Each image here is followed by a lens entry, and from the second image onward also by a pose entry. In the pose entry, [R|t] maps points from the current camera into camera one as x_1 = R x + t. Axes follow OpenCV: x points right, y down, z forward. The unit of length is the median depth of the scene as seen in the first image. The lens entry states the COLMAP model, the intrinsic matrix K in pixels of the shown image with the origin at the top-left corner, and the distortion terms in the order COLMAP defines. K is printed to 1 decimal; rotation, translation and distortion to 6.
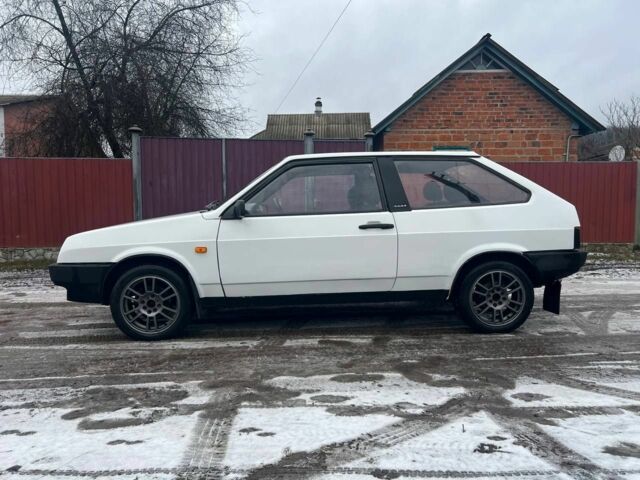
lens RADIAL K [[473.9, 0, 320.0], [0, 473.9, 240.0], [0, 0, 1]] dist [0.015361, 0.000094]
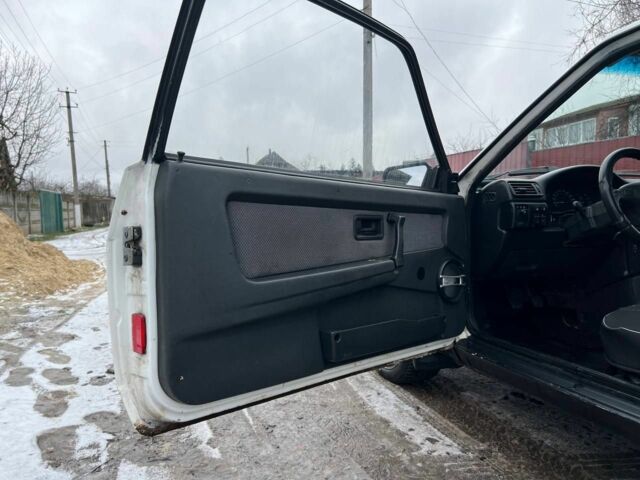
lens RADIAL K [[473.9, 0, 320.0], [0, 473.9, 240.0], [0, 0, 1]] dist [0.015361, 0.000094]
pose [[0.280256, 0.057963, -0.958174, 0.266554], [-0.051882, 0.997631, 0.045175, -0.012924], [0.958522, 0.037051, 0.282599, 0.693357]]
